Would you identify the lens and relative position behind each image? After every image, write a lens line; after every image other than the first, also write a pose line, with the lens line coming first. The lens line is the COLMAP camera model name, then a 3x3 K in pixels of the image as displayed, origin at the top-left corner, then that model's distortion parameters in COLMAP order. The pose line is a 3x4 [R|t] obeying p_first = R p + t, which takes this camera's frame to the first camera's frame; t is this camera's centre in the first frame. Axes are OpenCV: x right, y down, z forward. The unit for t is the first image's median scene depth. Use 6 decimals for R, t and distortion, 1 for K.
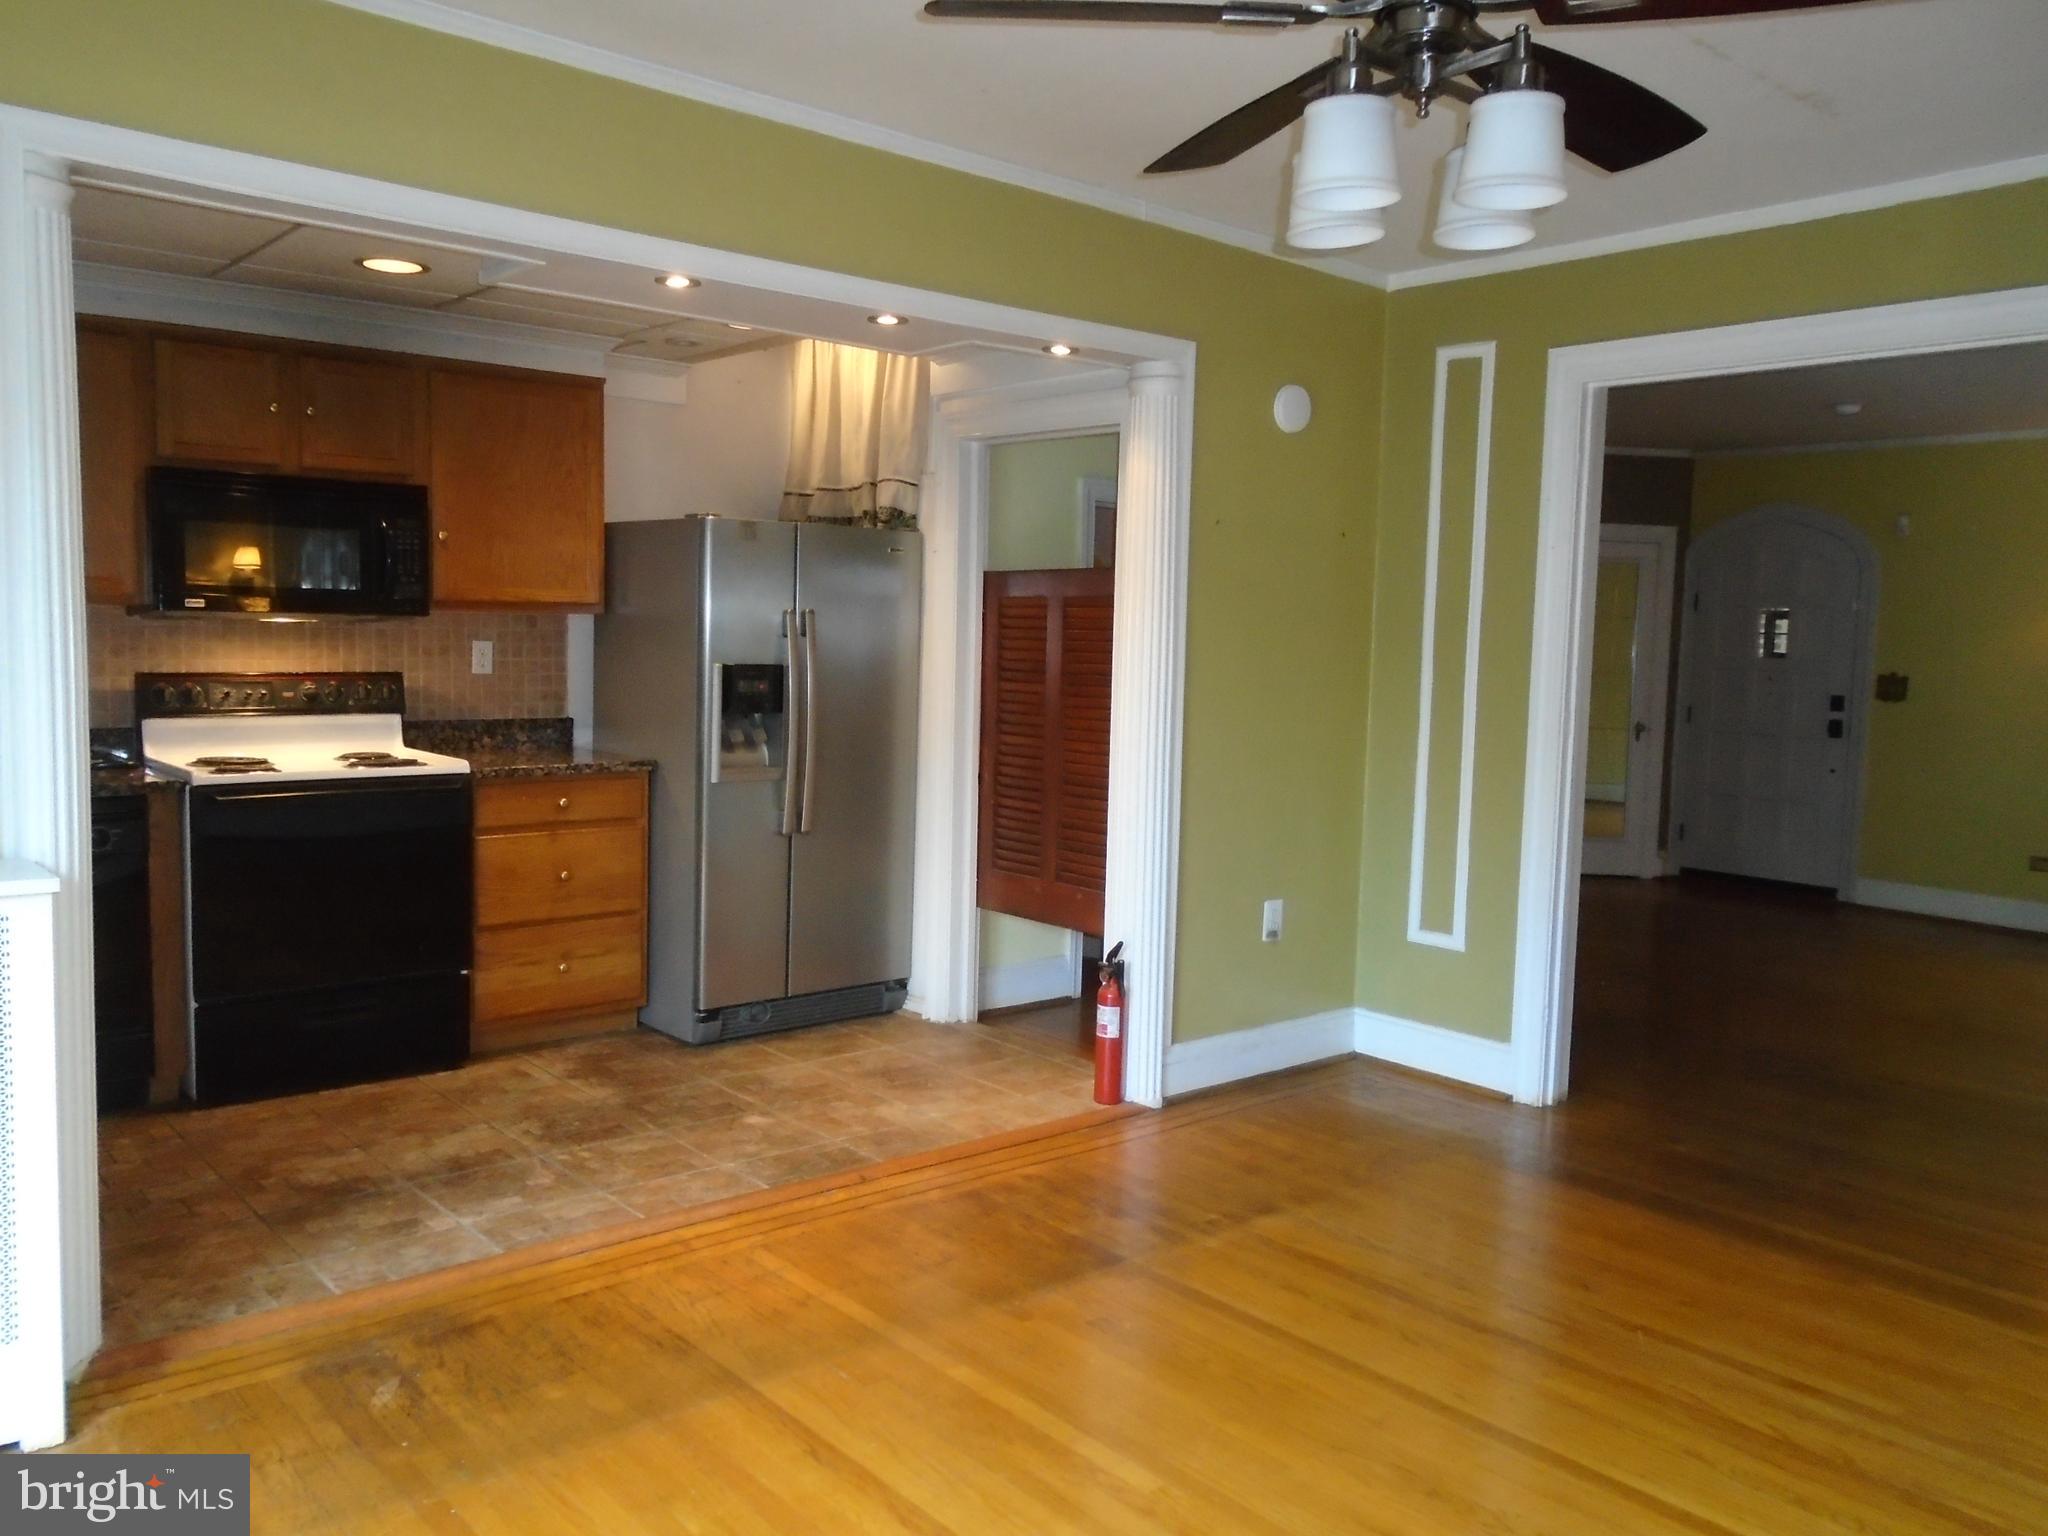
lens RADIAL K [[1580.6, 0, 1023.1], [0, 1580.6, 752.8], [0, 0, 1]] dist [-0.009042, 0.002661]
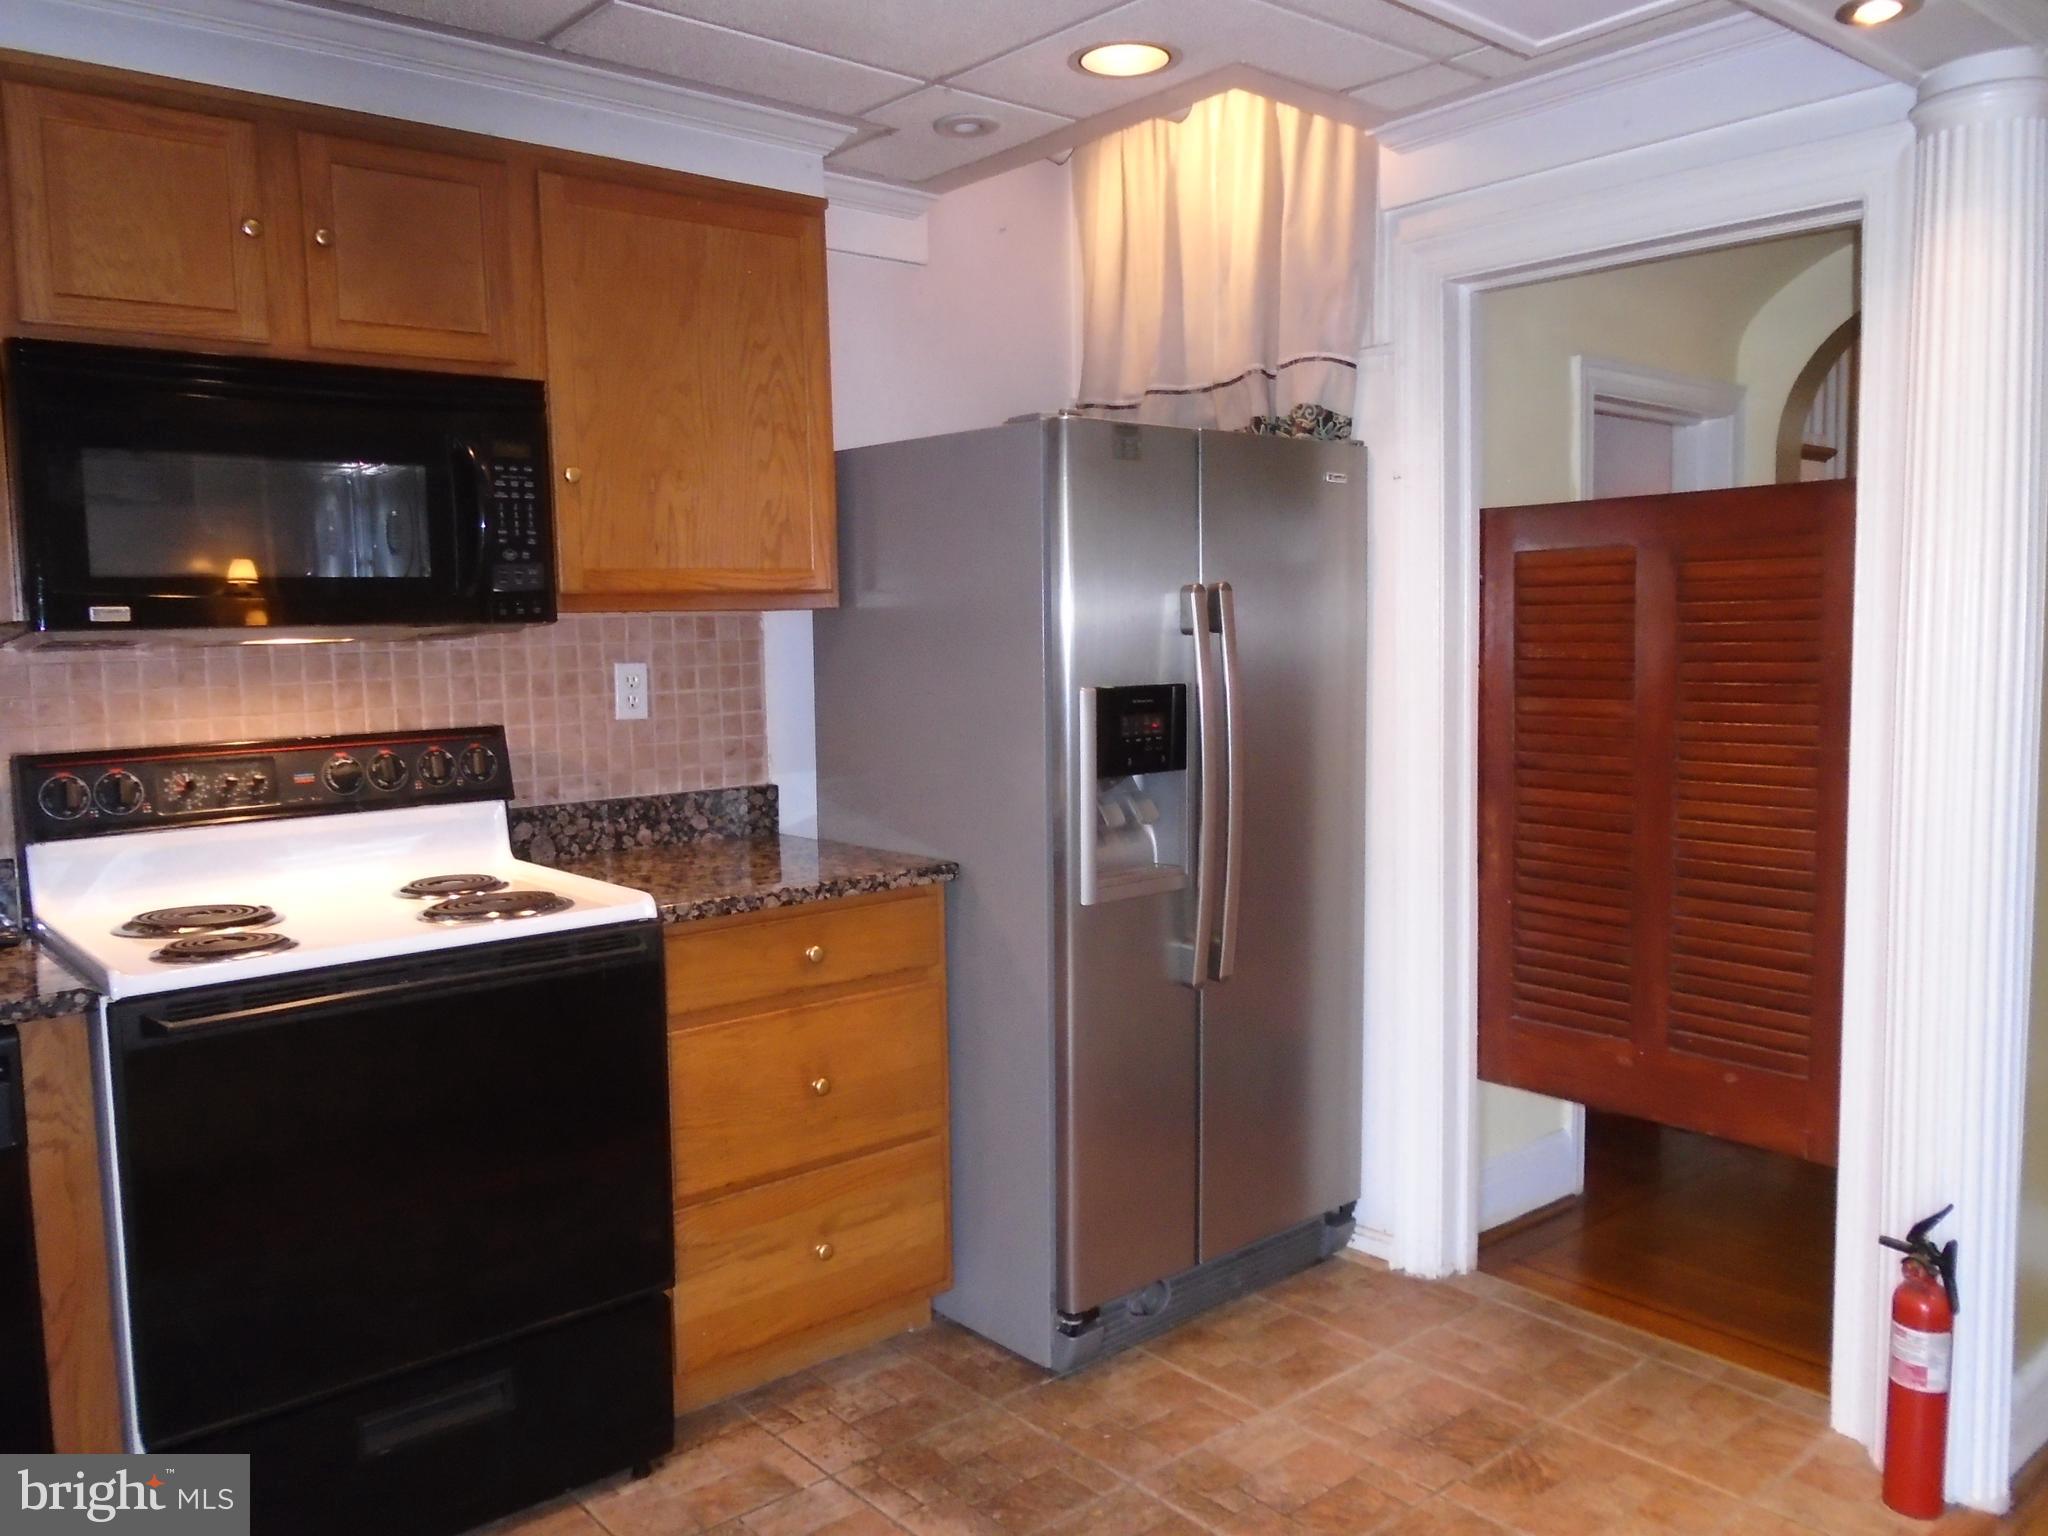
lens RADIAL K [[1580.6, 0, 1014.5], [0, 1580.6, 773.9], [0, 0, 1]] dist [-0.009042, 0.002661]
pose [[0.999093, -0.039703, -0.015374, -0.199718], [0.039965, 0.999053, 0.017191, -0.035548], [0.014677, -0.017790, 0.999734, 0.431534]]
